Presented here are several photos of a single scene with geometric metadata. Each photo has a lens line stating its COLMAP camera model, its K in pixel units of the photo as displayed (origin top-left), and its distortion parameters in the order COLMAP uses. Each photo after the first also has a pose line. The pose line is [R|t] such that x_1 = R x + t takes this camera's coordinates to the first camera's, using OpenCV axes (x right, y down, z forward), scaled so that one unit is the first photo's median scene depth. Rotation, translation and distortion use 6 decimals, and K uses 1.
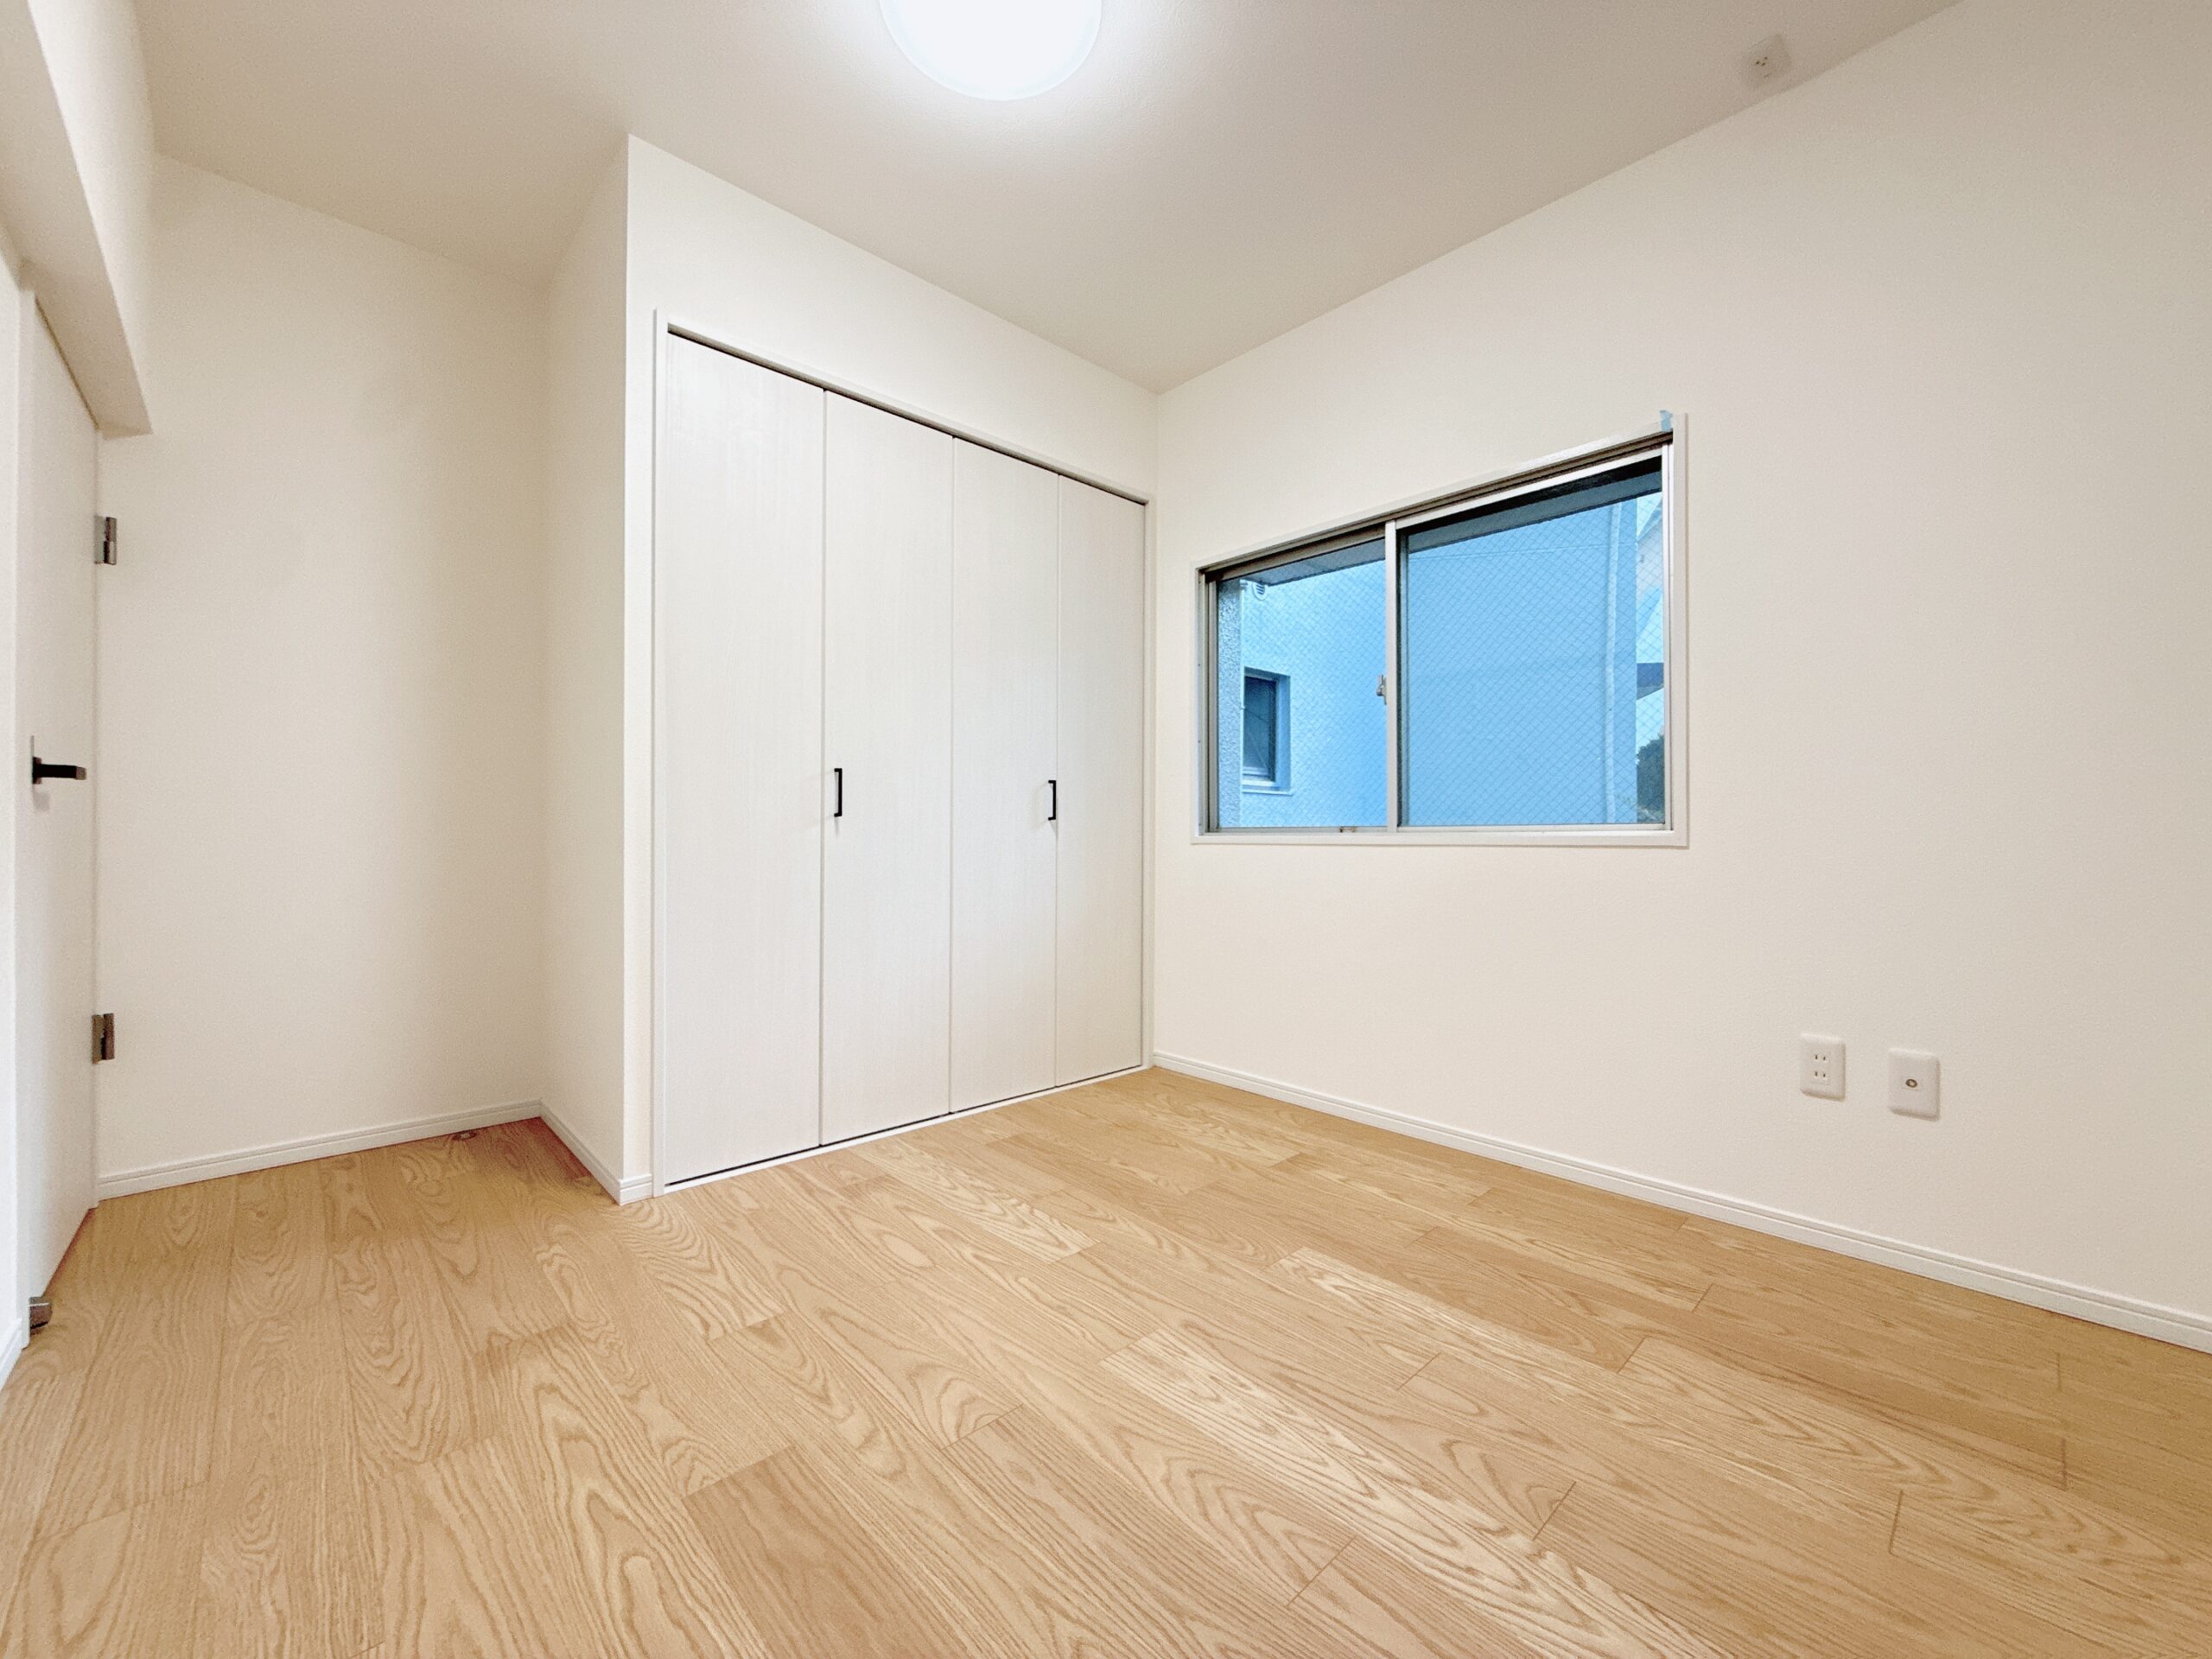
lens RADIAL K [[875.6, 0, 1102.3], [0, 875.6, 821.9], [0, 0, 1]] dist [-0.000734, 0.000712]
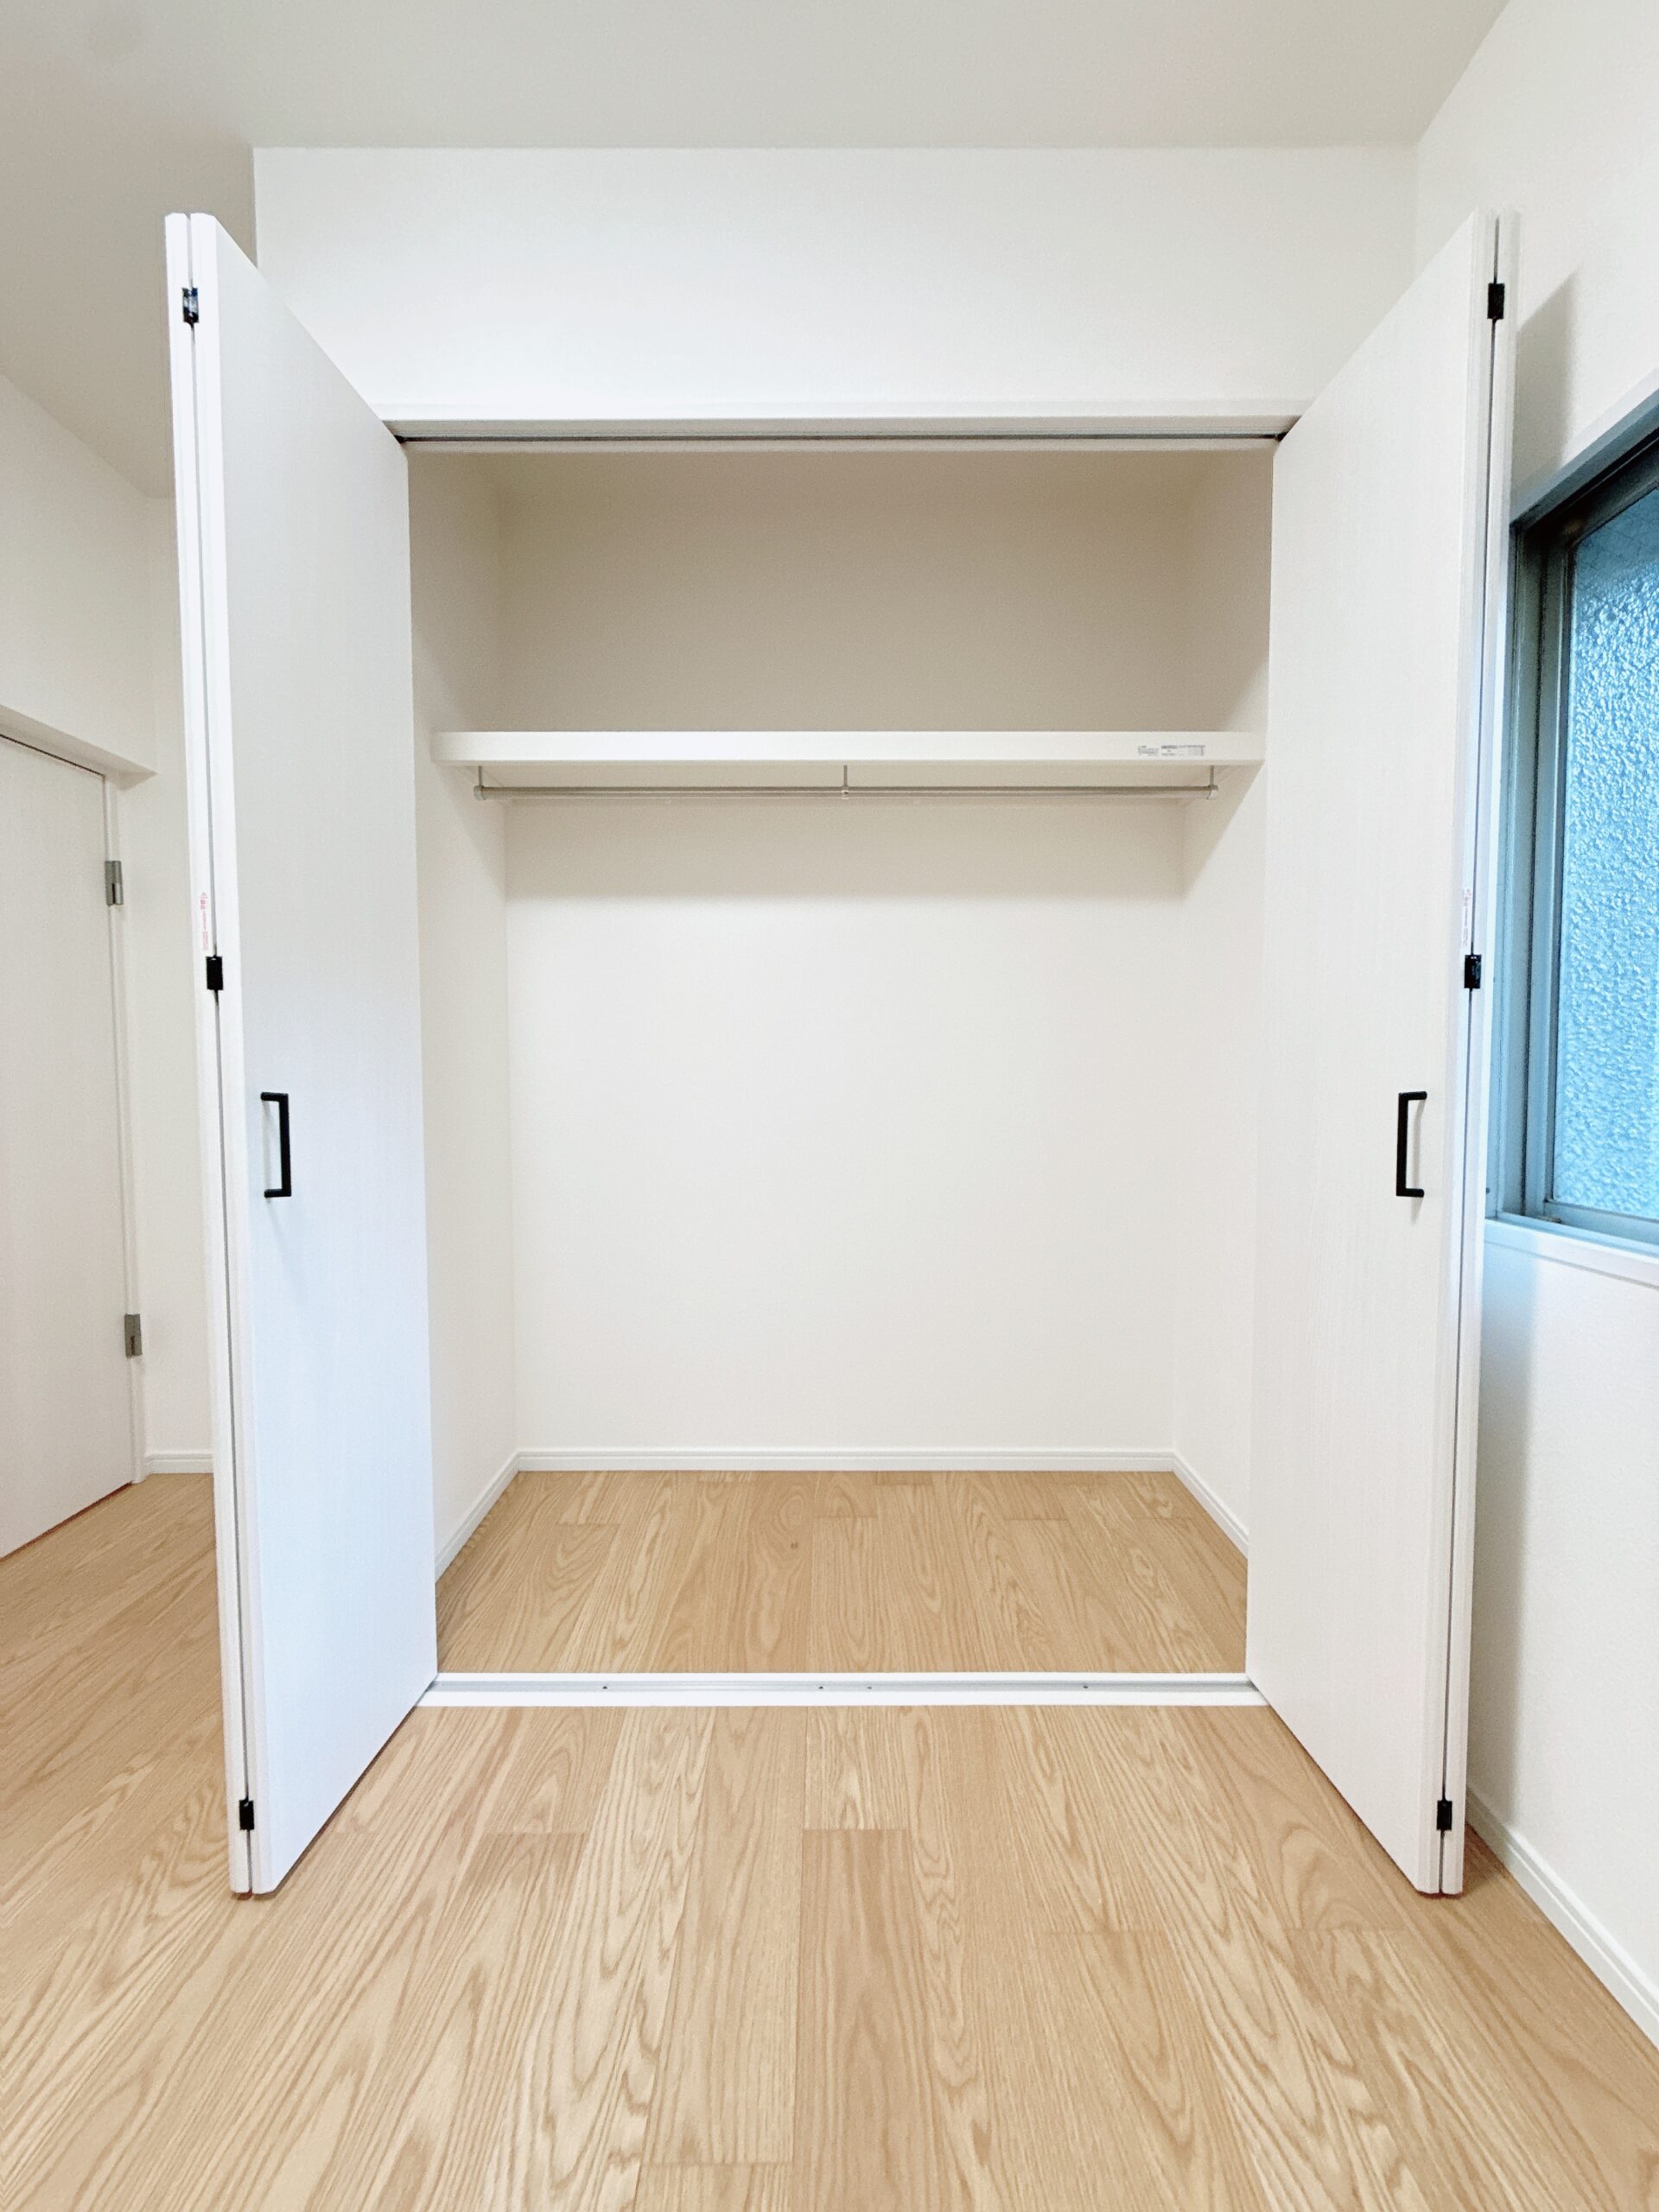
lens RADIAL K [[875.6, 0, 829.4], [0, 875.6, 1110.6], [0, 0, 1]] dist [-0.000734, 0.000712]
pose [[0.730123, 0.033700, -0.682484, 0.229797], [0.010740, 0.998094, 0.060773, -0.087309], [0.683231, -0.051702, 0.728369, 0.723617]]
